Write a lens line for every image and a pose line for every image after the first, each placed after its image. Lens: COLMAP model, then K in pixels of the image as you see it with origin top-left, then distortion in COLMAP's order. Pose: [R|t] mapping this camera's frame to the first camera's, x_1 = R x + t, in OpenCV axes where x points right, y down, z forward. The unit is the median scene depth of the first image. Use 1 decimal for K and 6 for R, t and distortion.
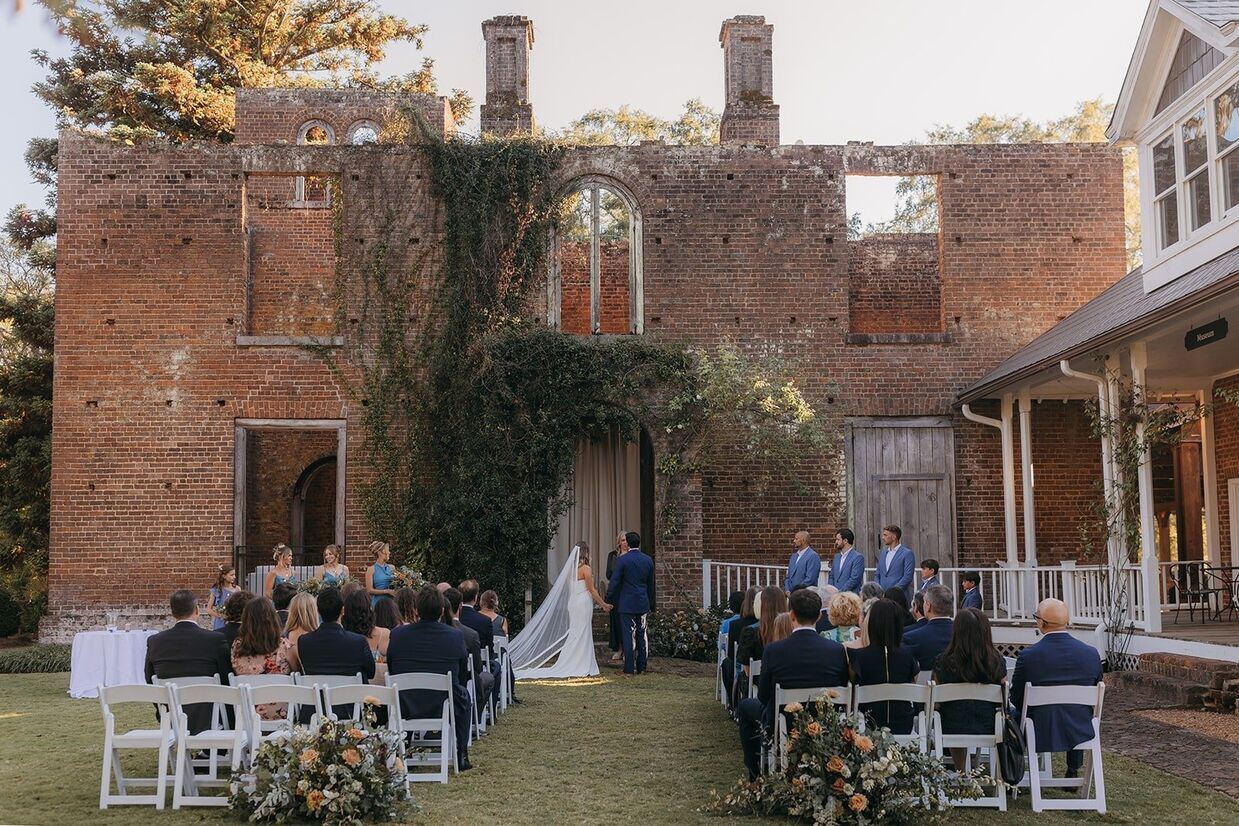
lens RADIAL K [[1262.5, 0, 608.8], [0, 1262.5, 455.7], [0, 0, 1]] dist [0.013501, 0.000000]
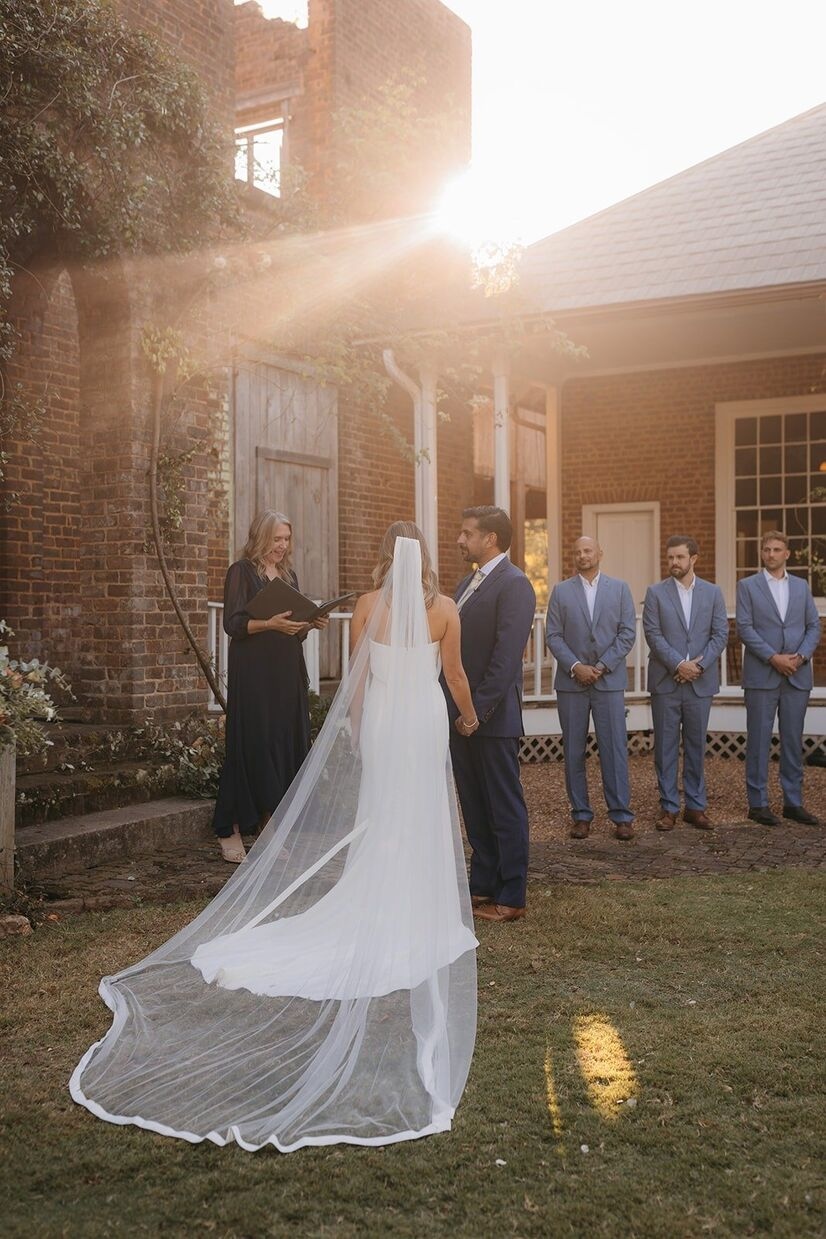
lens RADIAL K [[1262.5, 0, 334.8], [0, 1262.5, 600.3], [0, 0, 1]] dist [0.013501, 0.000000]
pose [[0.523584, 0.017458, 0.851795, -0.266377], [-0.080599, 0.996321, 0.029123, 0.069179], [-0.848153, -0.083902, 0.523064, 0.737978]]
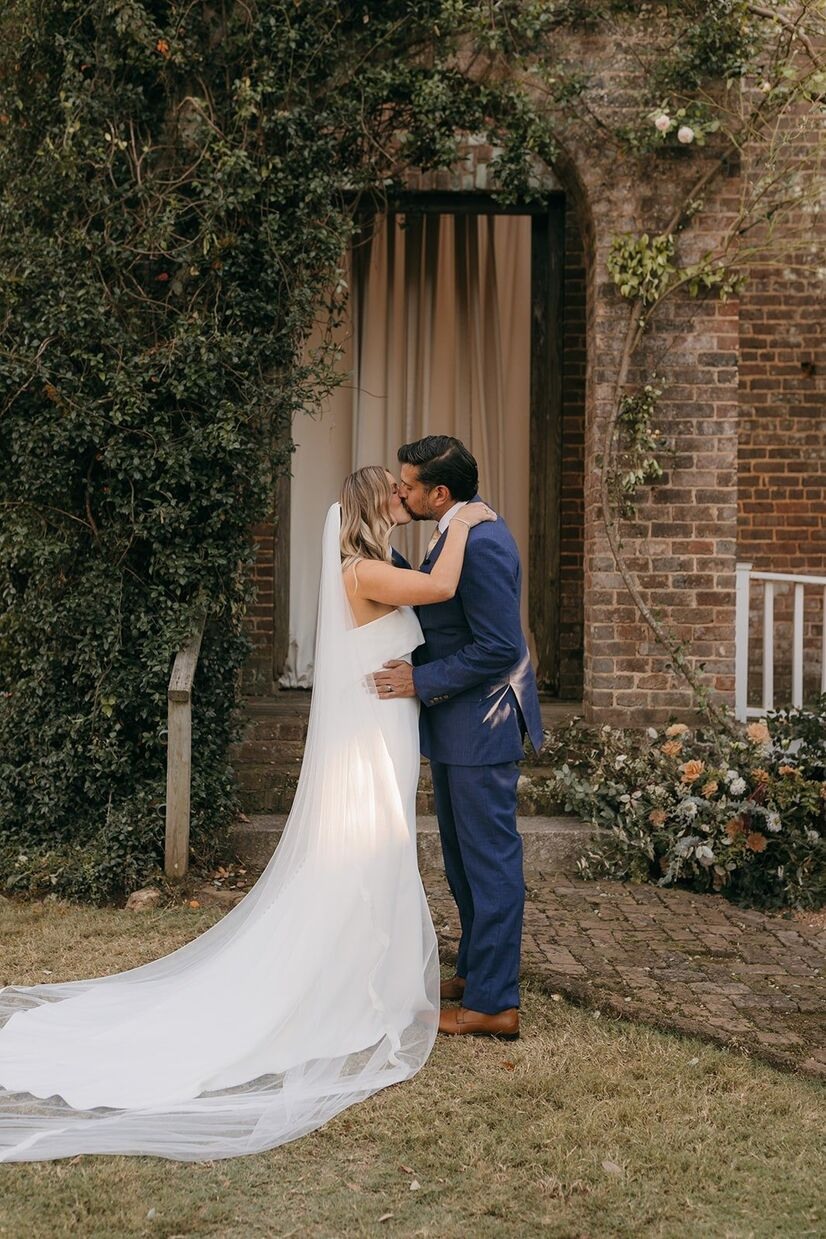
lens RADIAL K [[1262.5, 0, 385.0], [0, 1262.5, 588.8], [0, 0, 1]] dist [0.013501, 0.000000]
pose [[0.999075, 0.015425, -0.040133, -0.003499], [-0.011795, 0.995946, 0.089180, 0.060438], [0.041346, -0.088624, 0.995207, 0.667904]]
